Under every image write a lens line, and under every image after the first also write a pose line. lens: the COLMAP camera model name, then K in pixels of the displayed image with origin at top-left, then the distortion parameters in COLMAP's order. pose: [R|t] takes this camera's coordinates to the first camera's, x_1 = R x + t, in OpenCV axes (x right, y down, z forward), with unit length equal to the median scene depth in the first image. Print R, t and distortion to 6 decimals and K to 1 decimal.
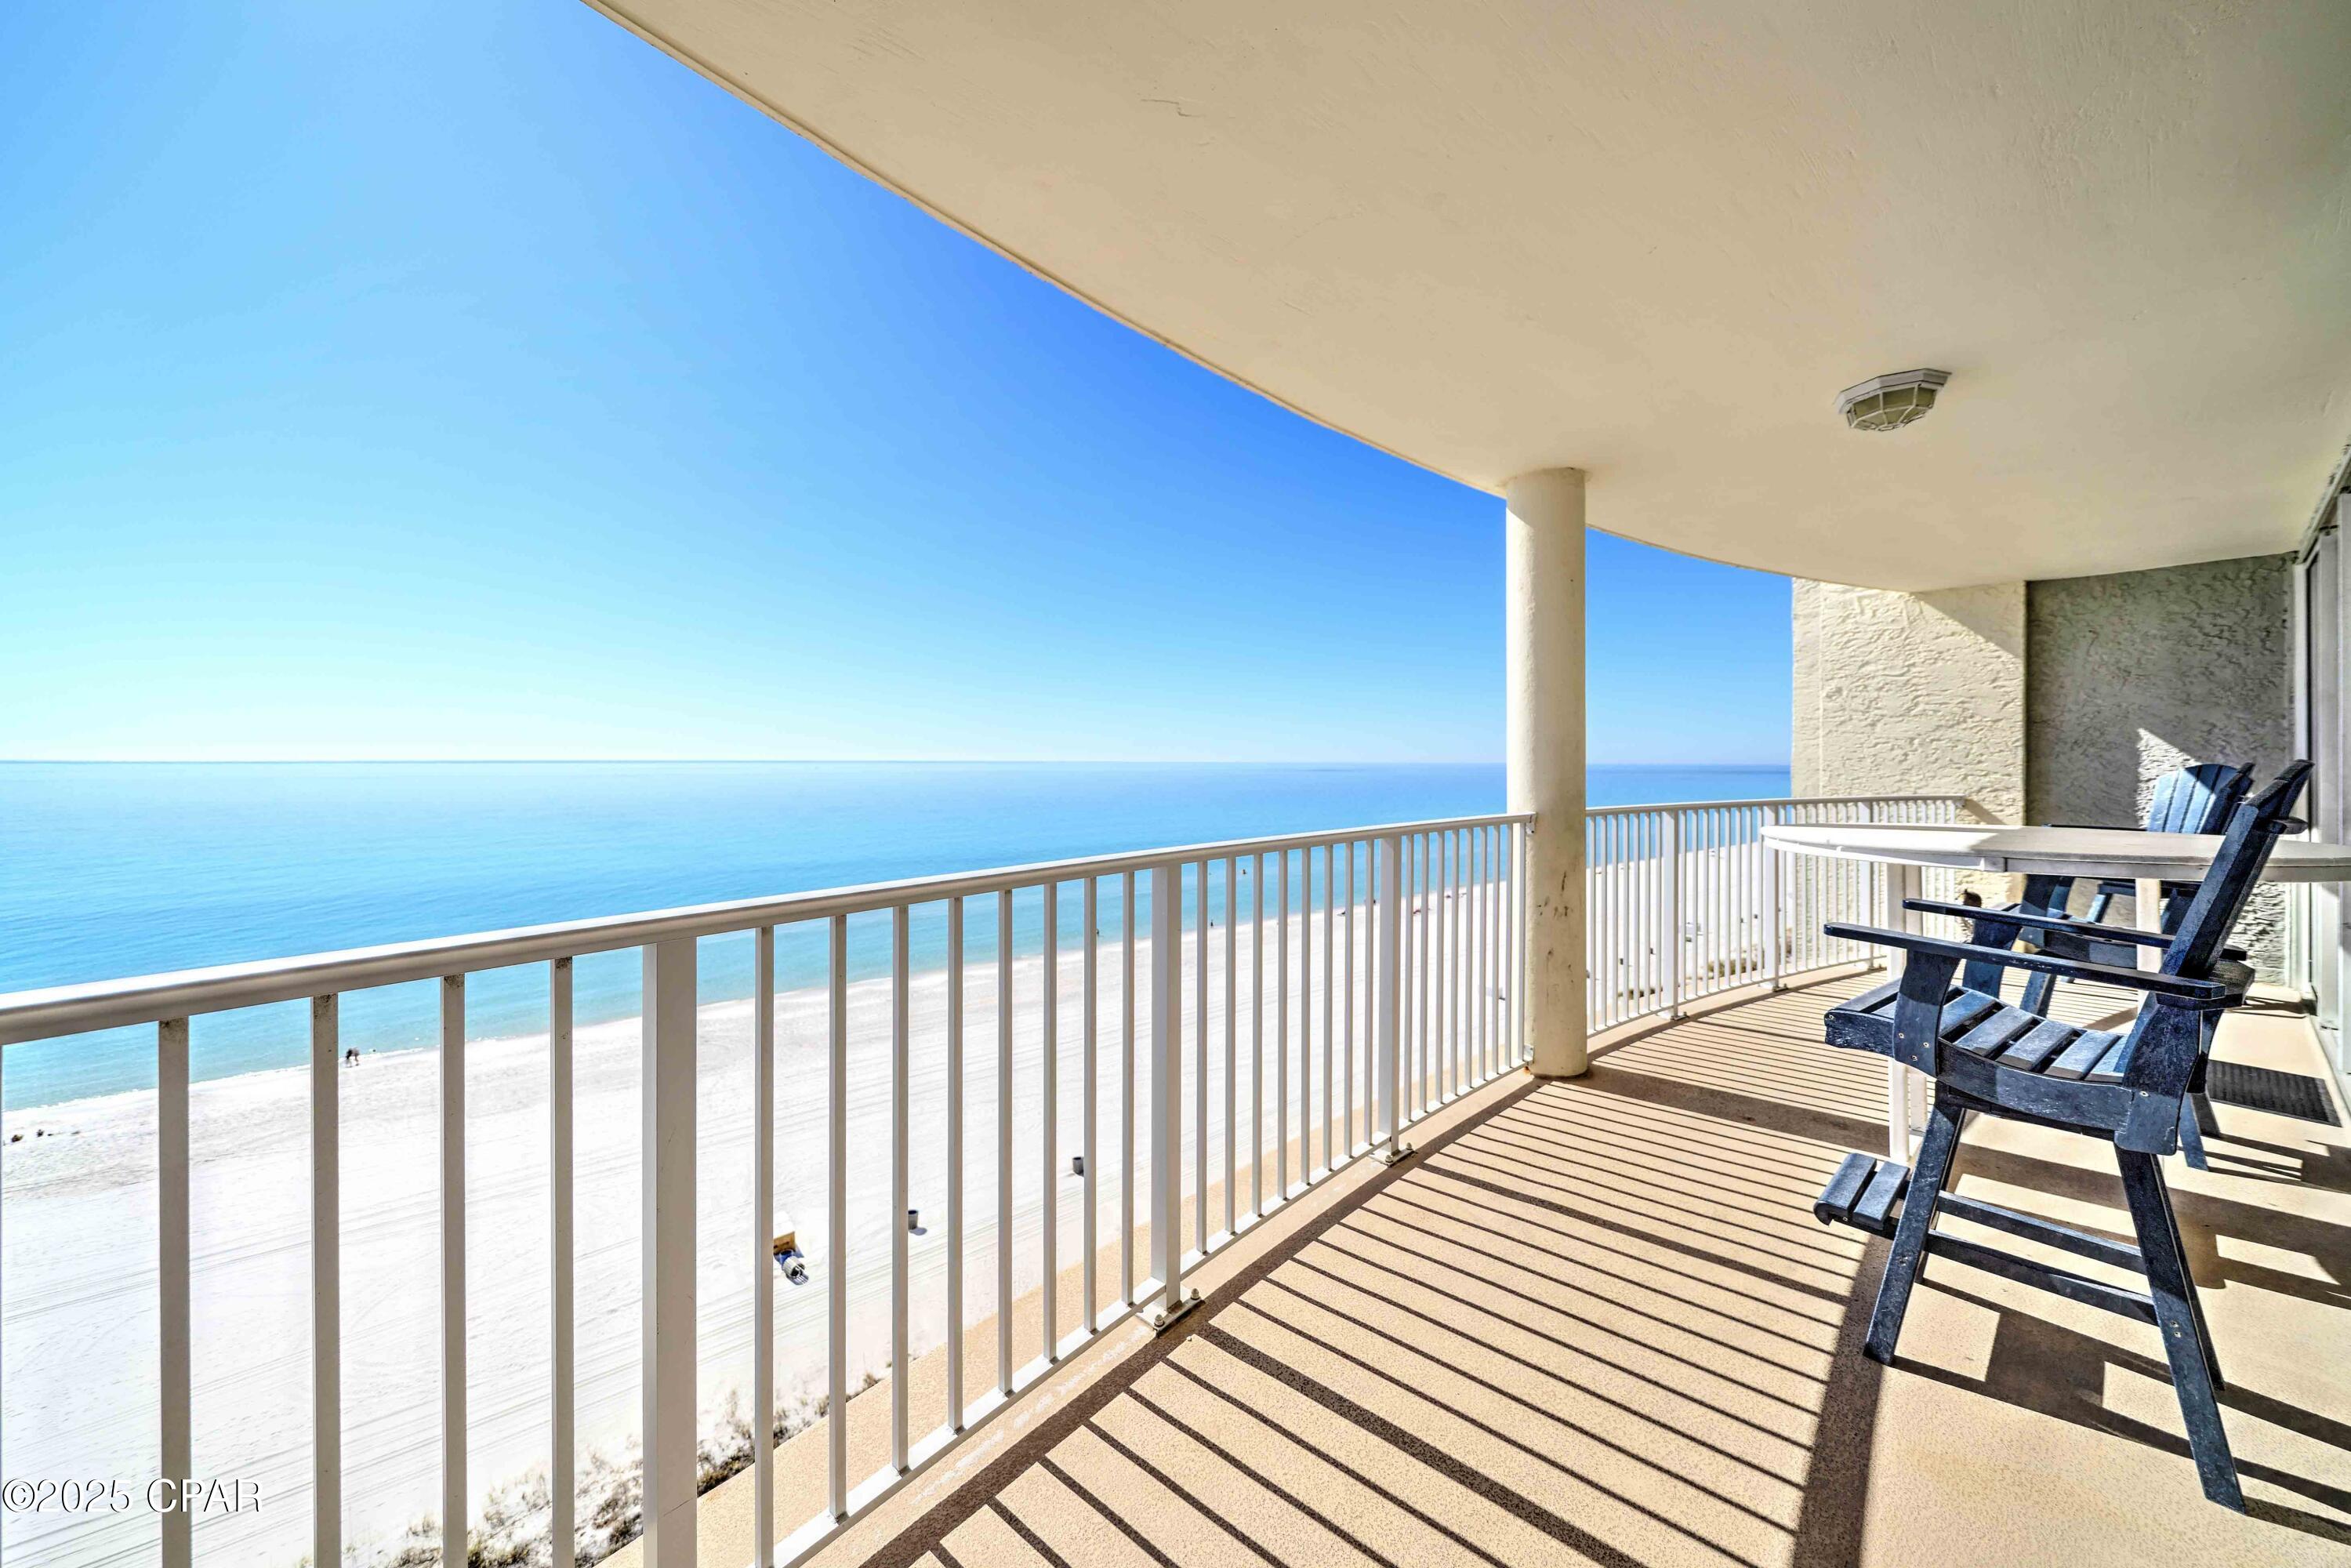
lens RADIAL K [[819.4, 0, 1181.8], [0, 819.4, 766.0], [0, 0, 1]] dist [0.003033, -0.000129]
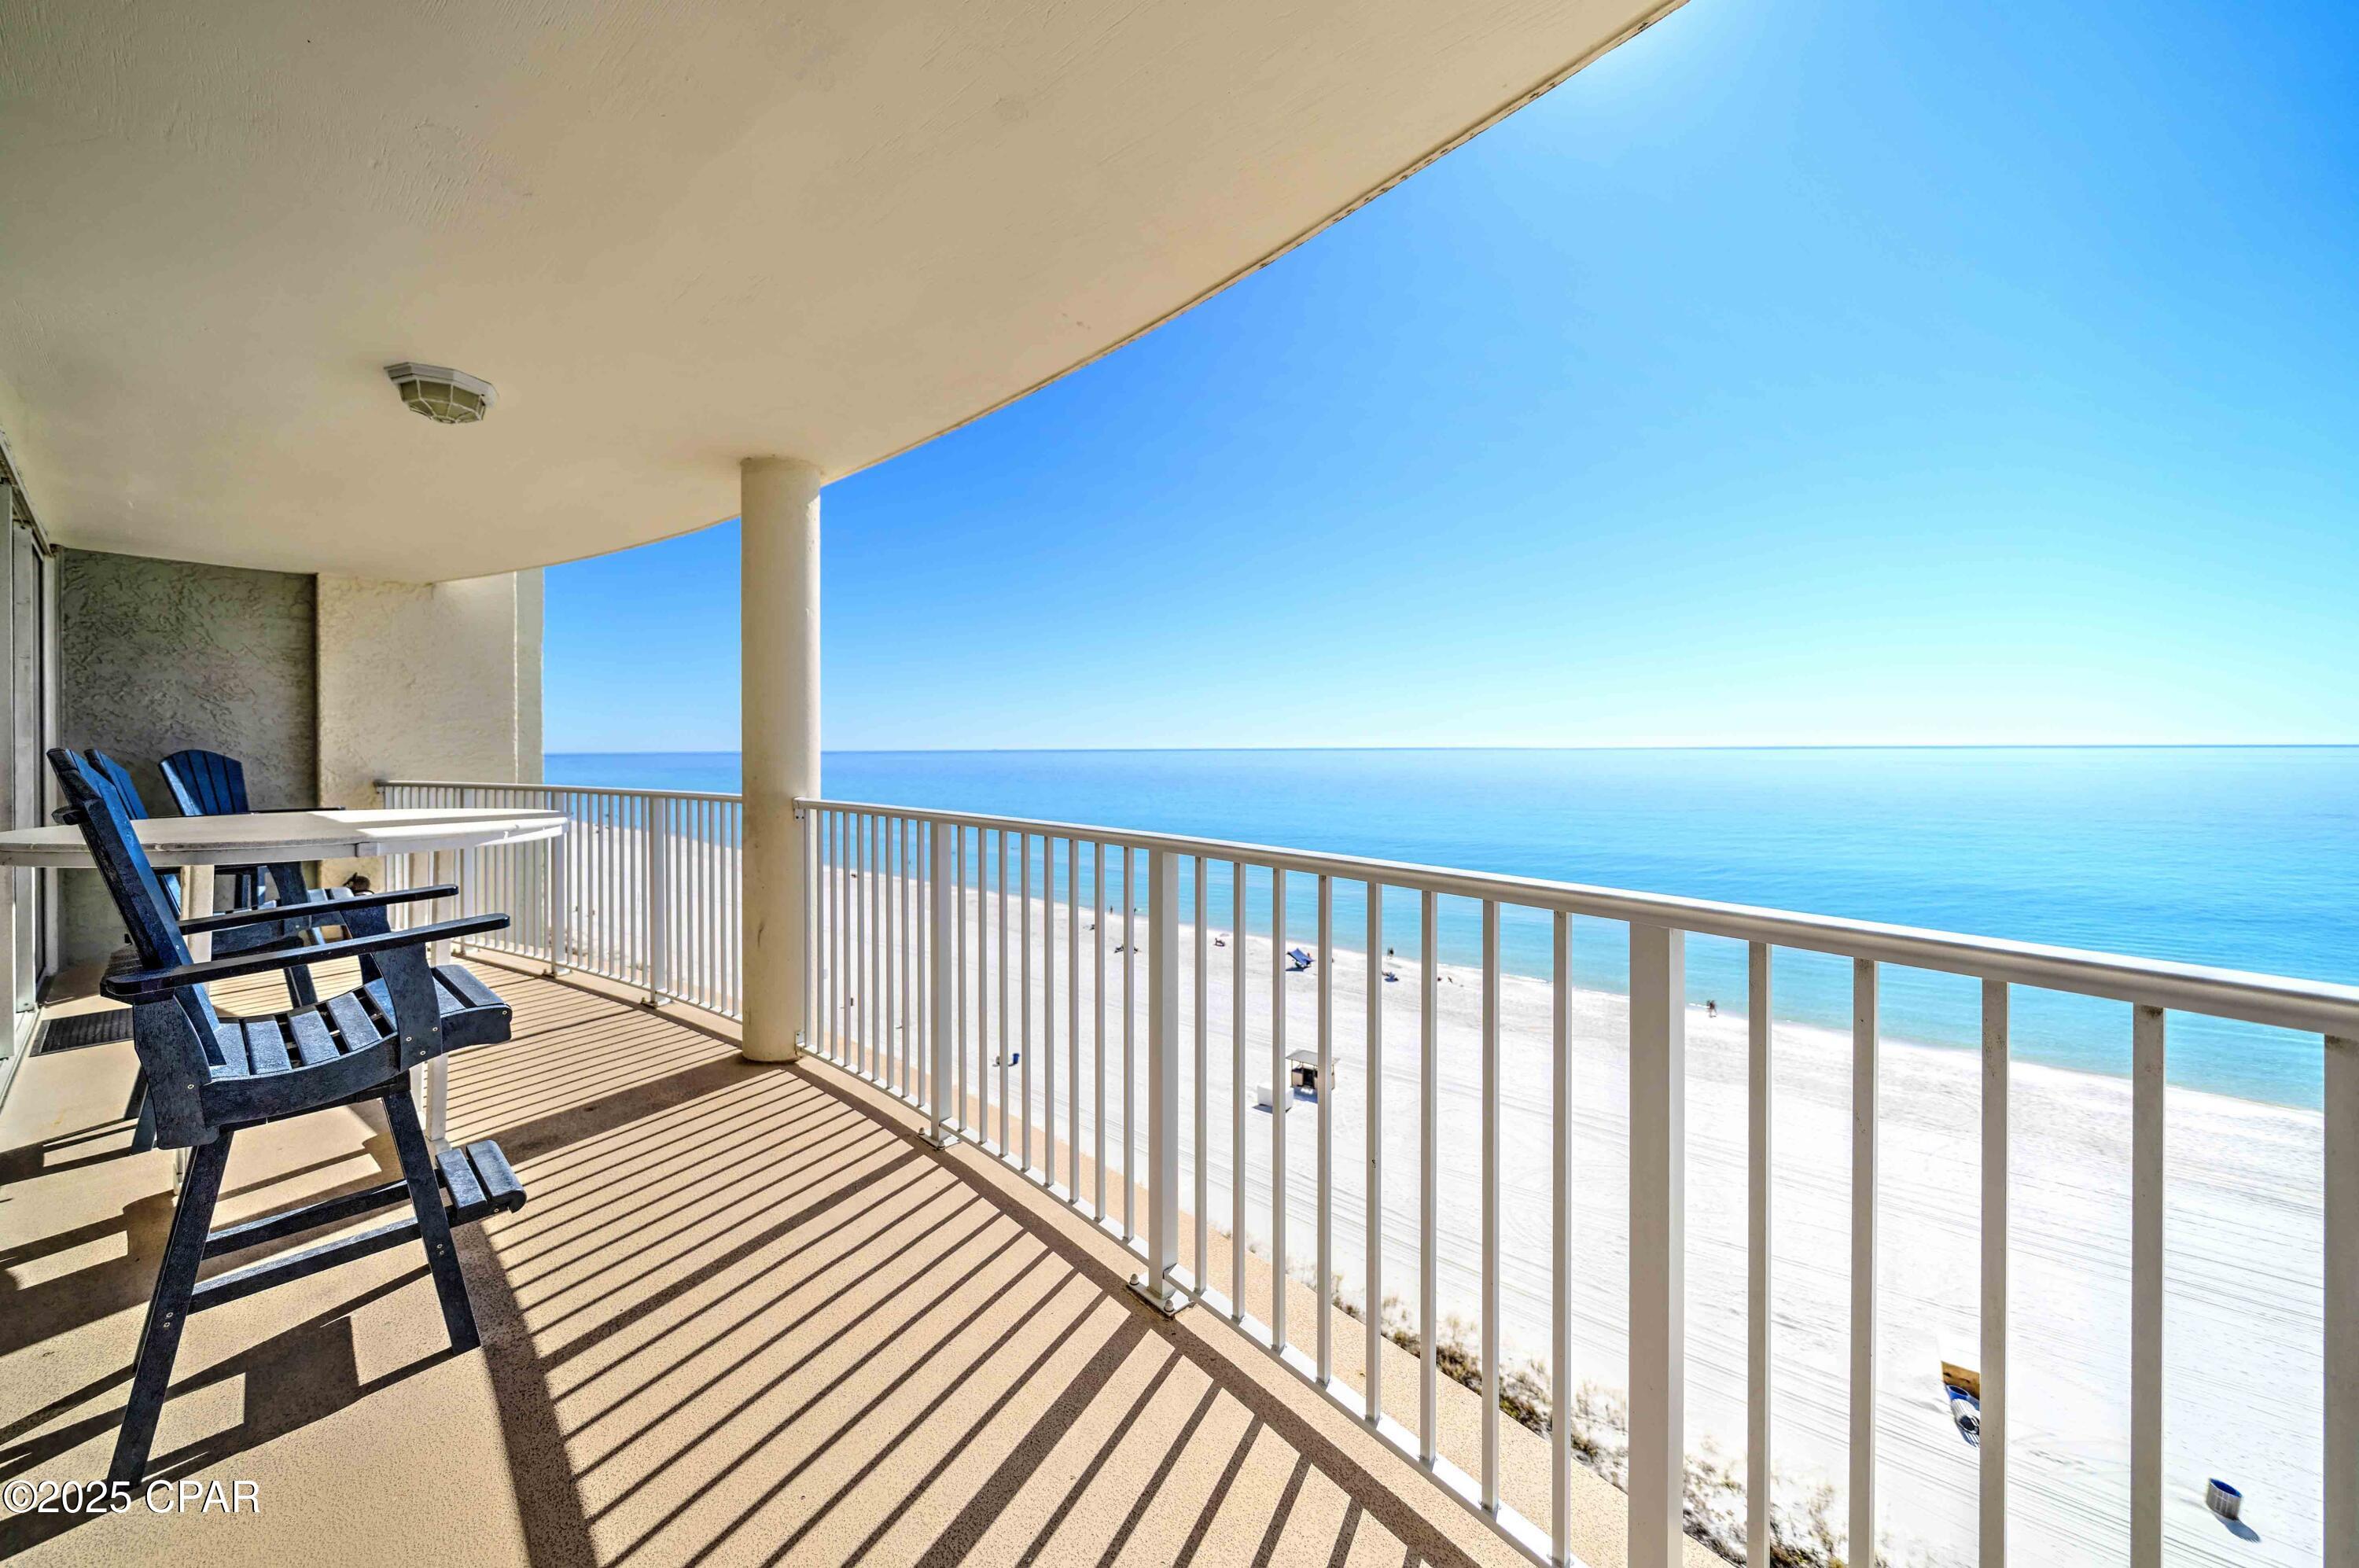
lens RADIAL K [[822.2, 0, 1179.4], [0, 822.2, 763.5], [0, 0, 1]] dist [0.003033, -0.000129]
pose [[0.203779, 0.000476, -0.979017, 0.393605], [0.001731, 0.999998, 0.000846, 0.003694], [0.979015, -0.001867, 0.203778, 0.322669]]
